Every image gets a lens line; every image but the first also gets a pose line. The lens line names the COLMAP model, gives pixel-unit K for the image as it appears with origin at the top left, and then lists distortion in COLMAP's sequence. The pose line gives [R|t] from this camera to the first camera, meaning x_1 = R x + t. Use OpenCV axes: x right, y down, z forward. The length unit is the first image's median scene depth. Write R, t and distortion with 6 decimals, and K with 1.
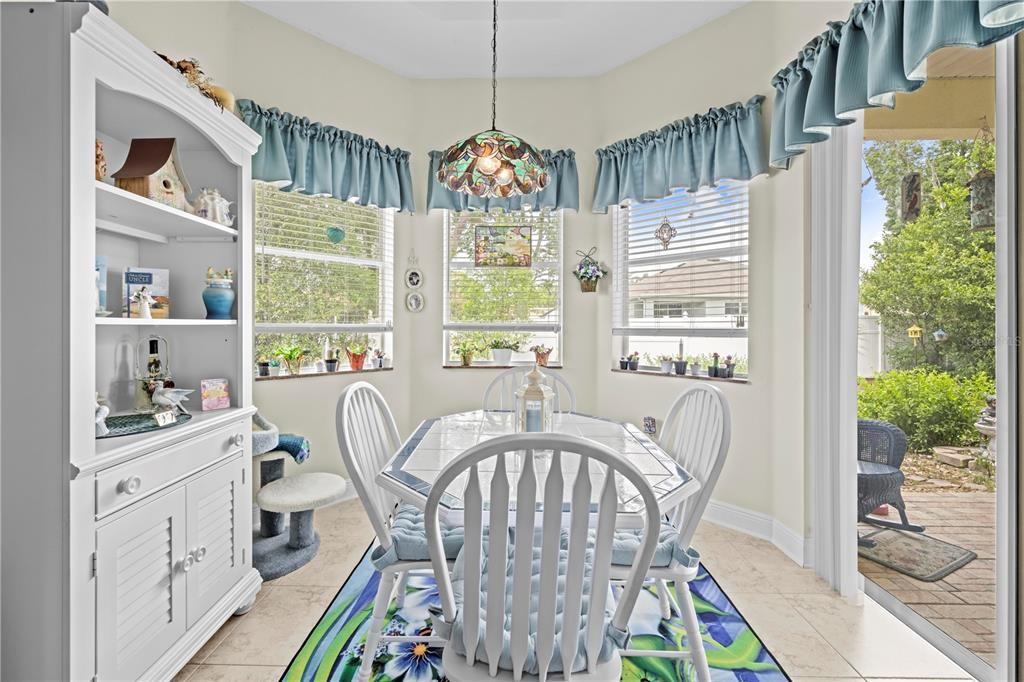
lens RADIAL K [[422.6, 0, 511.5], [0, 422.6, 327.1], [0, 0, 1]] dist [0.000537, 0.000020]
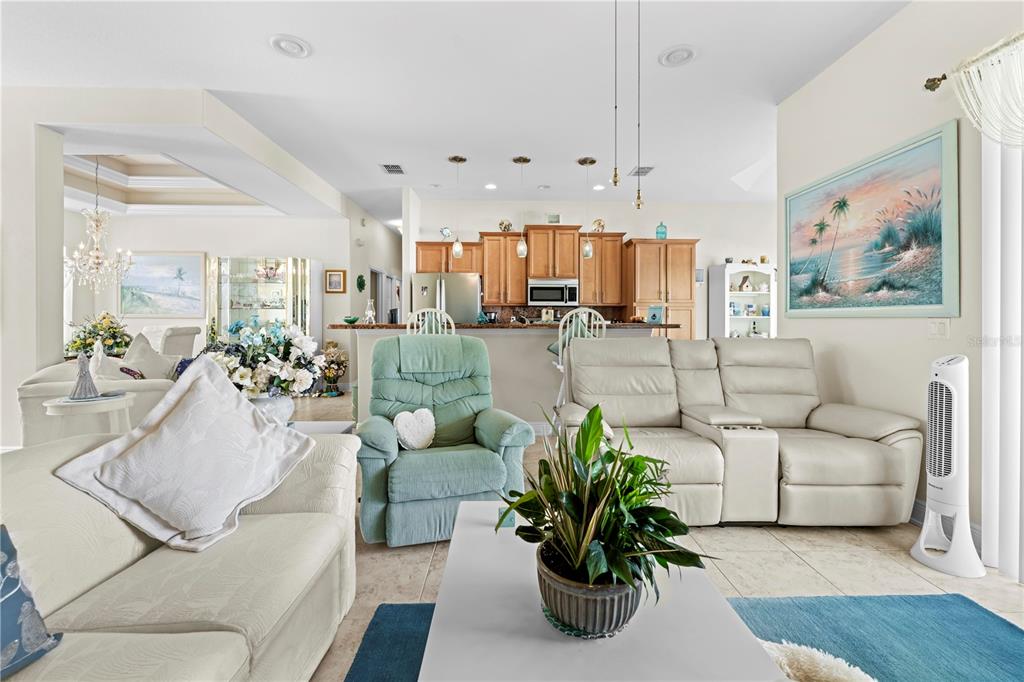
lens RADIAL K [[421.4, 0, 511.9], [0, 421.4, 322.1], [0, 0, 1]] dist [-0.000145, -0.000034]
pose [[0.037256, 0.008949, -0.999266, 1.743349], [-0.006977, 0.999938, 0.008695, 0.009896], [0.999281, 0.006648, 0.037316, -0.810401]]
